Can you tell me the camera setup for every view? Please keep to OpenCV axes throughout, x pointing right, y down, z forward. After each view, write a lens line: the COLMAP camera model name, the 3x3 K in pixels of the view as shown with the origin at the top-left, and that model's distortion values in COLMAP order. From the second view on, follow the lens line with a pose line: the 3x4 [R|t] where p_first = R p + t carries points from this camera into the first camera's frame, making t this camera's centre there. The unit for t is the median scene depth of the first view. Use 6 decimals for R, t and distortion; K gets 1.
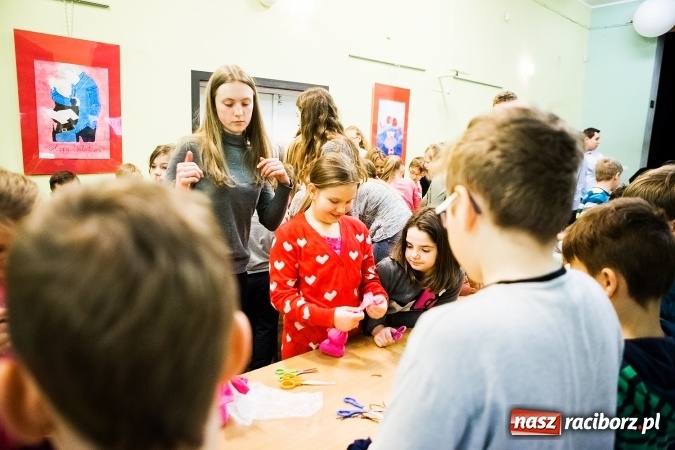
lens RADIAL K [[465.6, 0, 337.5], [0, 465.6, 225.0], [0, 0, 1]] dist [-0.122150, 0.094577]
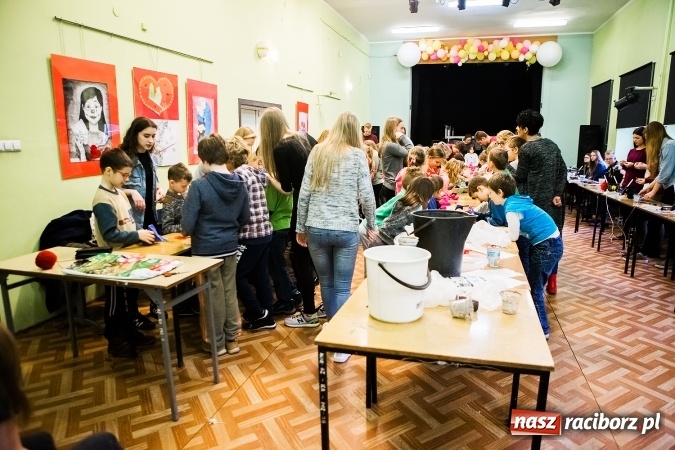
lens RADIAL K [[465.6, 0, 337.5], [0, 465.6, 225.0], [0, 0, 1]] dist [-0.122150, 0.094577]
pose [[0.852647, -0.136270, 0.504405, -0.614575], [0.133585, 0.990160, 0.041690, 0.059527], [-0.505123, 0.031834, 0.862460, -0.393831]]
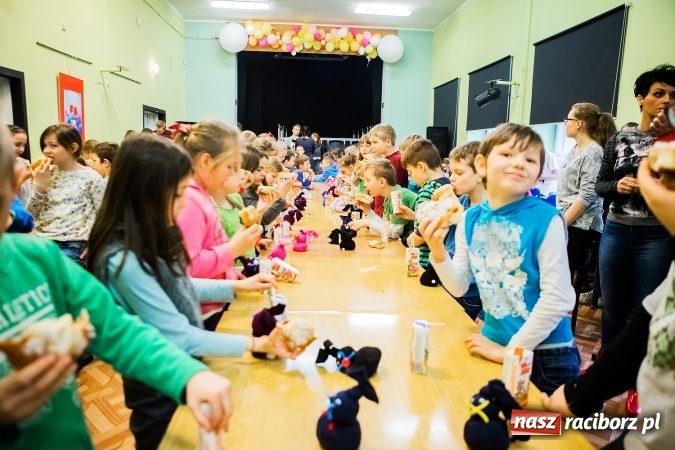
lens RADIAL K [[465.6, 0, 337.5], [0, 465.6, 225.0], [0, 0, 1]] dist [-0.122150, 0.094577]
pose [[0.614909, -0.154770, 0.773261, -0.335747], [0.150896, 0.985526, 0.077261, 0.040354], [-0.774027, 0.069173, 0.629363, -0.076243]]
